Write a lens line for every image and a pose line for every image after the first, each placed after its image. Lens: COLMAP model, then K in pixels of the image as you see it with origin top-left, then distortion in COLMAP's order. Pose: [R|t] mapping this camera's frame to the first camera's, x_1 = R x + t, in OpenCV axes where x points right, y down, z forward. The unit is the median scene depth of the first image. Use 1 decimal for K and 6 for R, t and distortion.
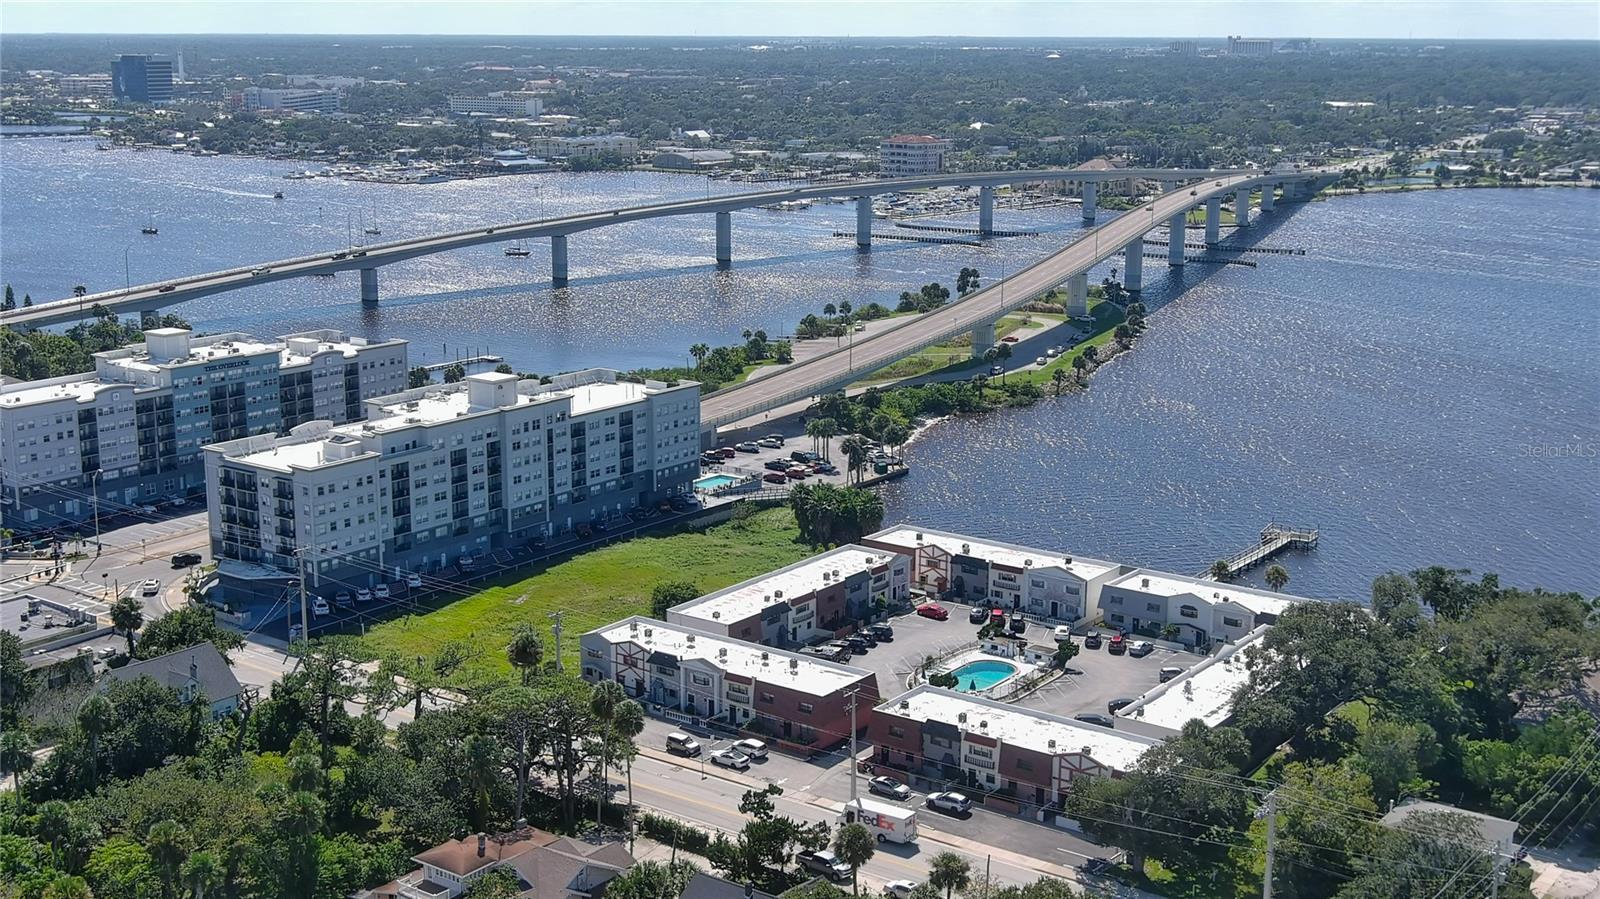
lens RADIAL K [[1955.3, 0, 800.0], [0, 1955.3, 449.5], [0, 0, 1]] dist [0.020247, -0.056647]
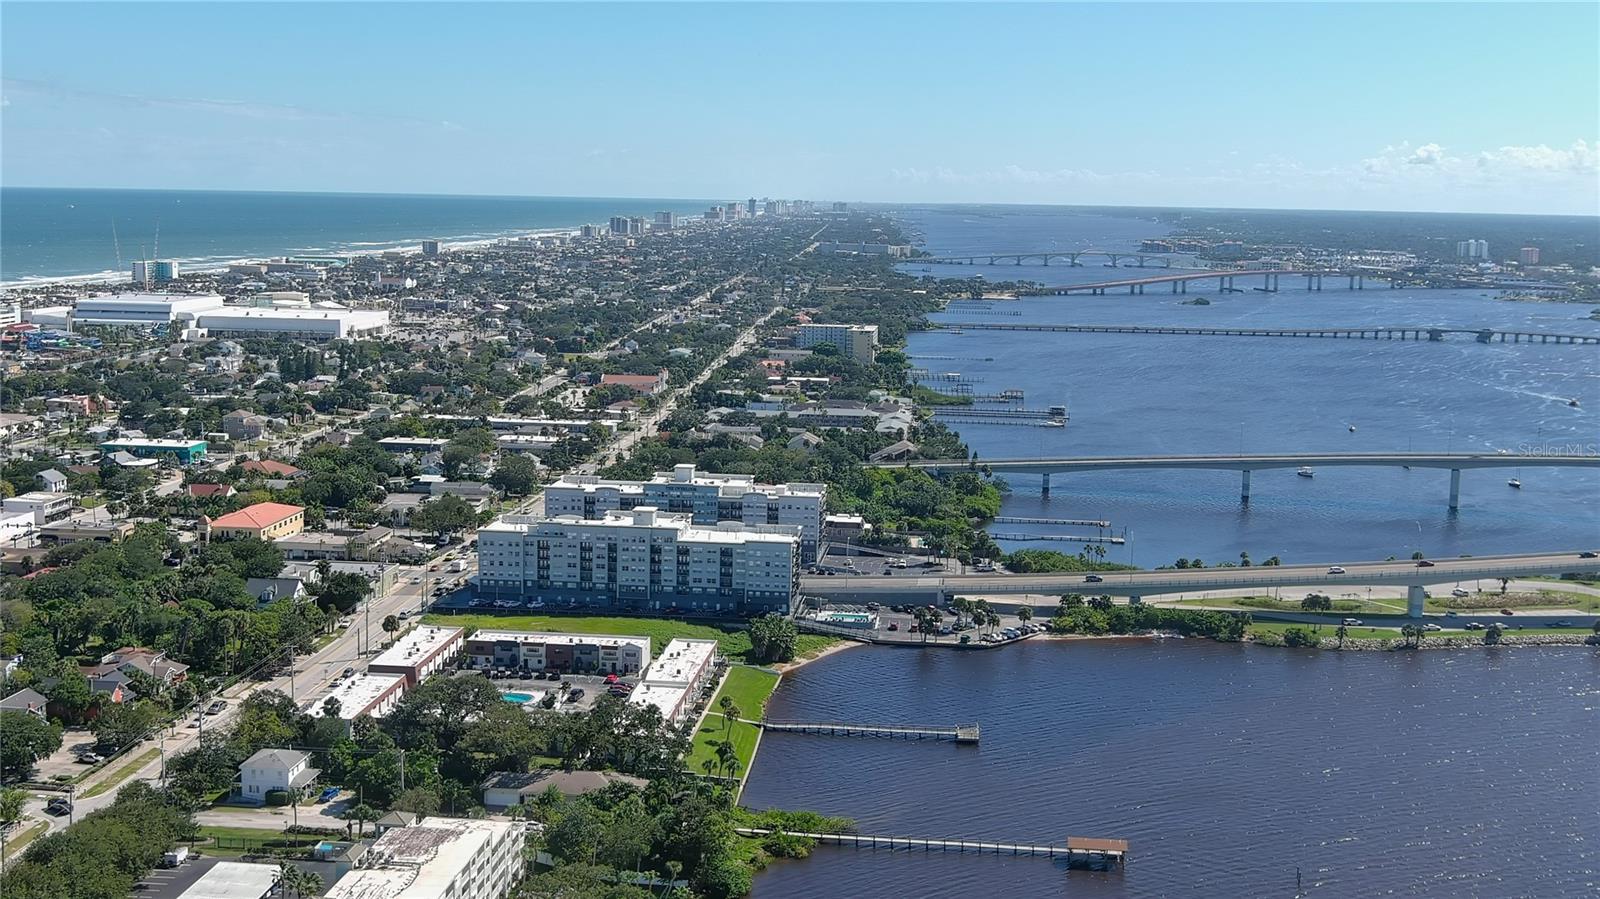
lens RADIAL K [[1841.3, 0, 800.0], [0, 1841.3, 449.5], [0, 0, 1]] dist [0.011695, -0.010058]
pose [[0.509705, 0.126980, -0.850927, 1.360073], [-0.199473, 0.979540, 0.026688, -0.168653], [0.836906, 0.156134, 0.524605, 0.275534]]
